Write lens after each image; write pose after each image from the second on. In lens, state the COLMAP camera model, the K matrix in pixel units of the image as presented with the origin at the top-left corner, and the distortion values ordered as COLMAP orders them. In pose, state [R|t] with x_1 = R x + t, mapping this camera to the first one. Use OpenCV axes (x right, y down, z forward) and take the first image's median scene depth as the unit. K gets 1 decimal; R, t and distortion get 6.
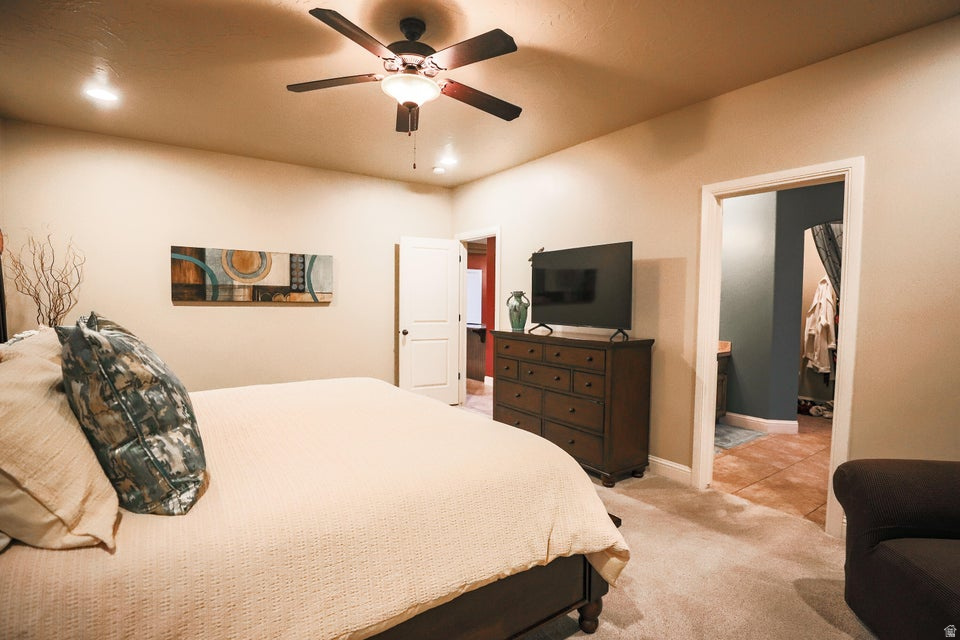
lens RADIAL K [[473.0, 0, 484.1], [0, 473.0, 316.7], [0, 0, 1]] dist [-0.040221, 0.008588]
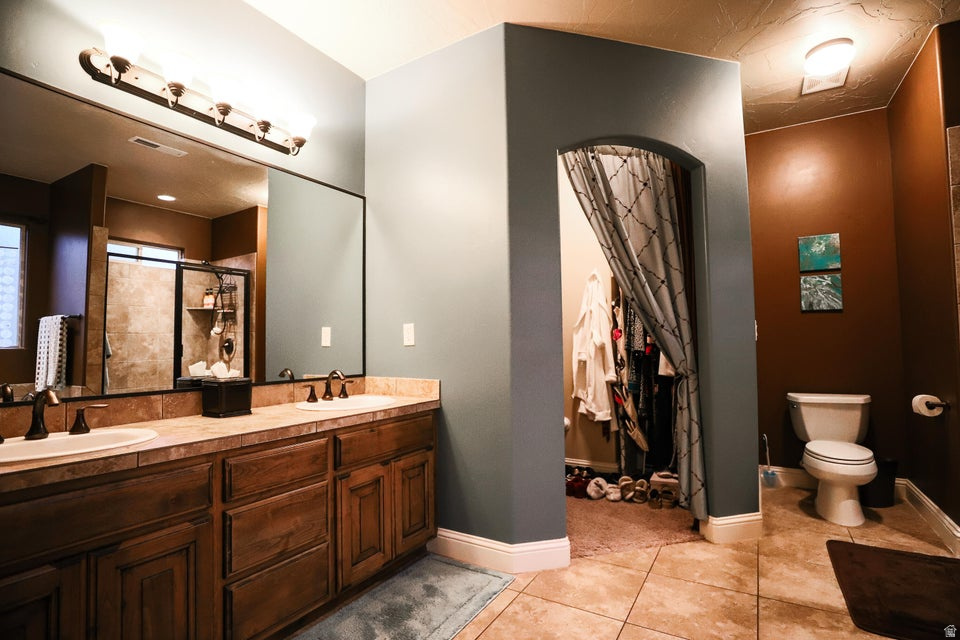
lens RADIAL K [[473.0, 0, 480.6], [0, 473.0, 320.5], [0, 0, 1]] dist [-0.040221, 0.008588]
pose [[0.918120, -0.007186, 0.396238, 0.324323], [0.042560, 0.995841, -0.080556, 0.029584], [-0.394011, 0.090824, 0.914607, 0.462002]]
